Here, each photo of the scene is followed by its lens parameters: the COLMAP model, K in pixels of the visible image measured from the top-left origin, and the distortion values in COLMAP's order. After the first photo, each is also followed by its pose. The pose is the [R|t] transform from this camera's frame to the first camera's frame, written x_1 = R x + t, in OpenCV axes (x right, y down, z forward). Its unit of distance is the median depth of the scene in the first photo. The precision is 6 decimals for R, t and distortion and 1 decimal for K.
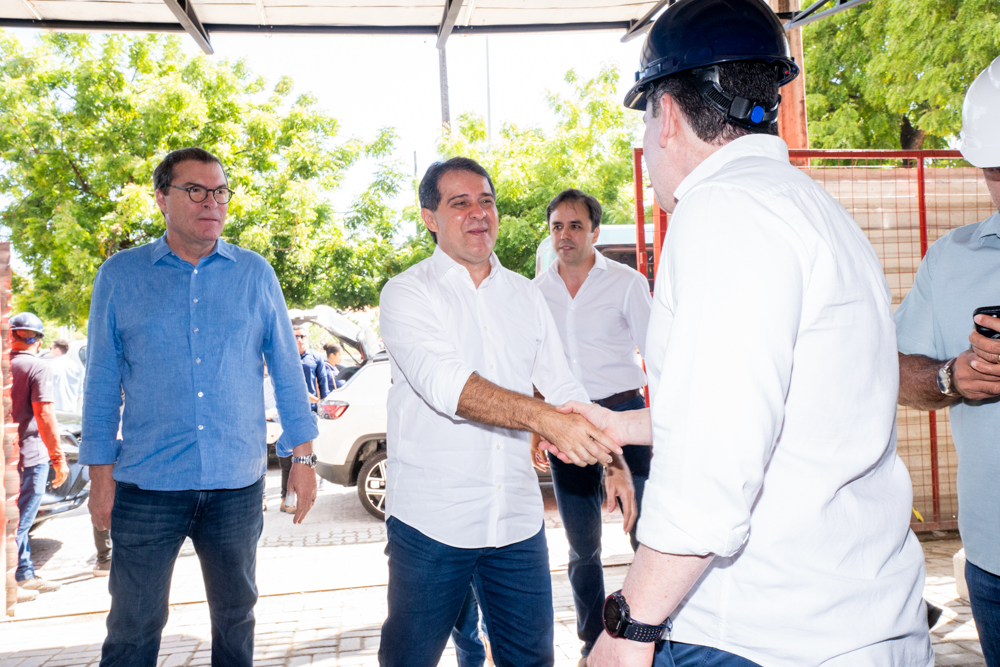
lens RADIAL K [[1004.7, 0, 500.0], [0, 1004.7, 333.7], [0, 0, 1]] dist [-0.027661, 0.000000]
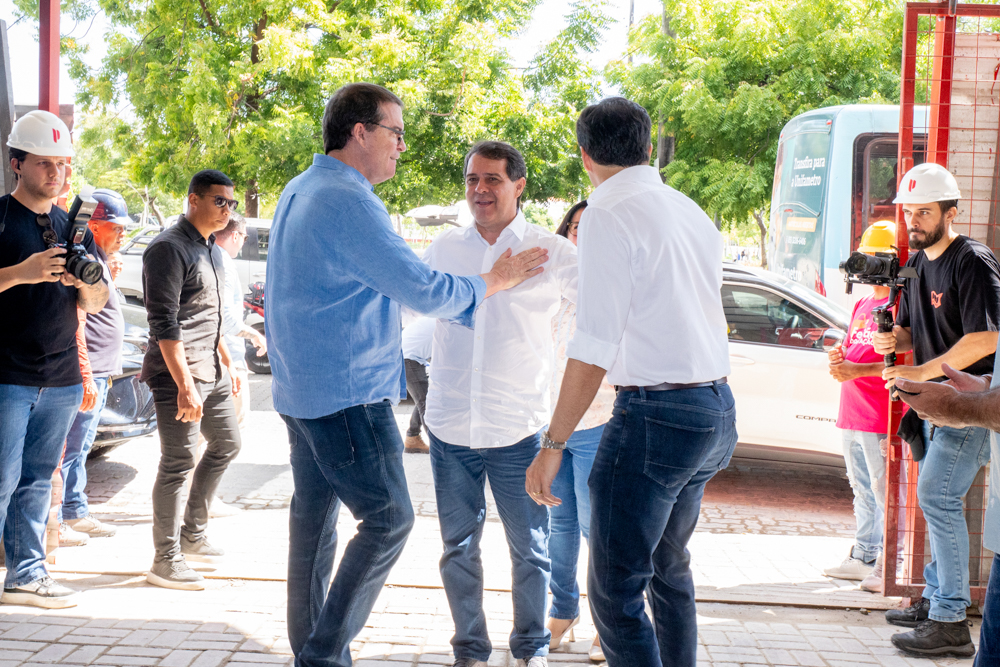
lens RADIAL K [[1004.7, 0, 499.2], [0, 1004.7, 331.6], [0, 0, 1]] dist [-0.027661, 0.000000]
pose [[0.970302, 0.094397, -0.222717, 0.012815], [-0.067135, 0.989633, 0.126964, -0.019742], [0.232393, -0.108241, 0.966580, 0.247148]]
